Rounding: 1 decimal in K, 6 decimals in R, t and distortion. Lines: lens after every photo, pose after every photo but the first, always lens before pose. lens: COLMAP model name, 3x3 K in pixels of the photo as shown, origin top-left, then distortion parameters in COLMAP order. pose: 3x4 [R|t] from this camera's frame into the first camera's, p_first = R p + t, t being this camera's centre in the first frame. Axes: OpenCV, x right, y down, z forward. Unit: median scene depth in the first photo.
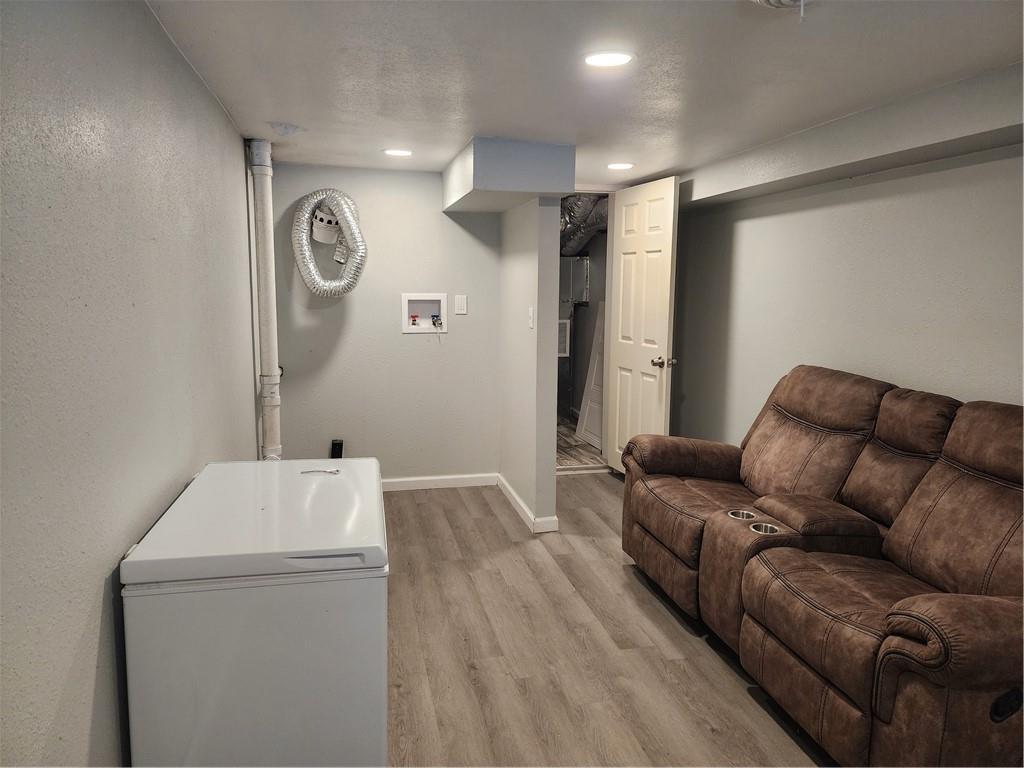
lens RADIAL K [[686.6, 0, 512.0], [0, 686.6, 384.0], [0, 0, 1]] dist [0.075979, -0.074225]
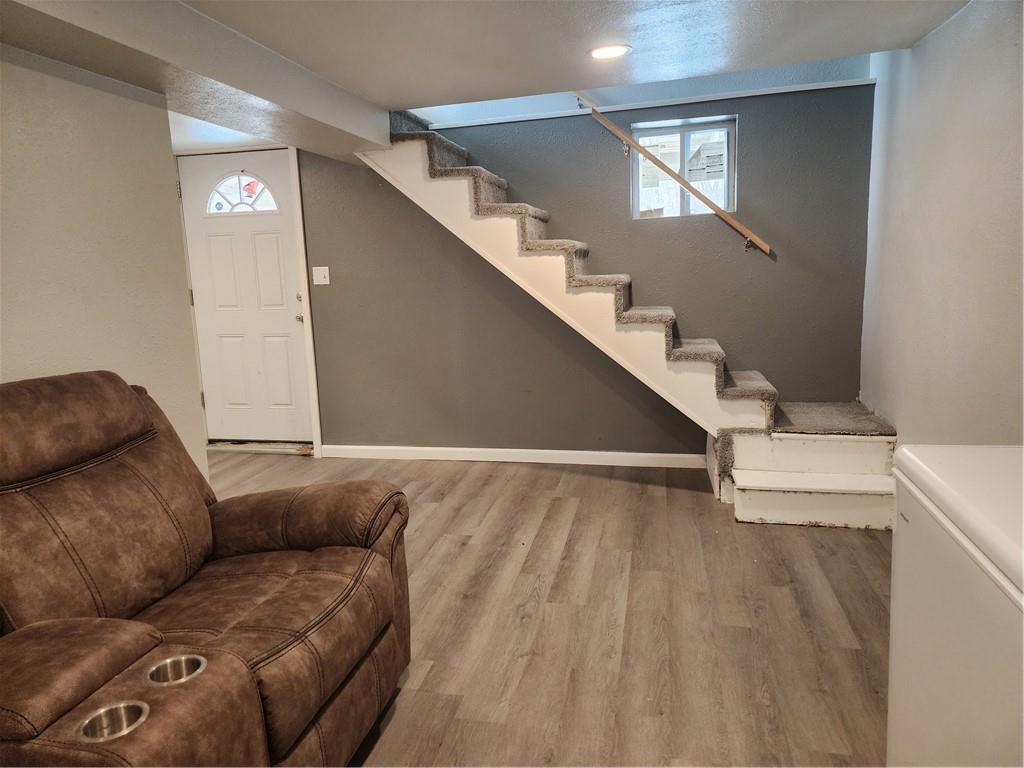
lens RADIAL K [[686.6, 0, 512.0], [0, 686.6, 384.0], [0, 0, 1]] dist [0.075979, -0.074225]
pose [[-0.898748, -0.044349, 0.436218, -0.087094], [0.096057, 0.950789, 0.294572, -0.137599], [-0.427815, 0.306647, -0.850260, 1.432040]]
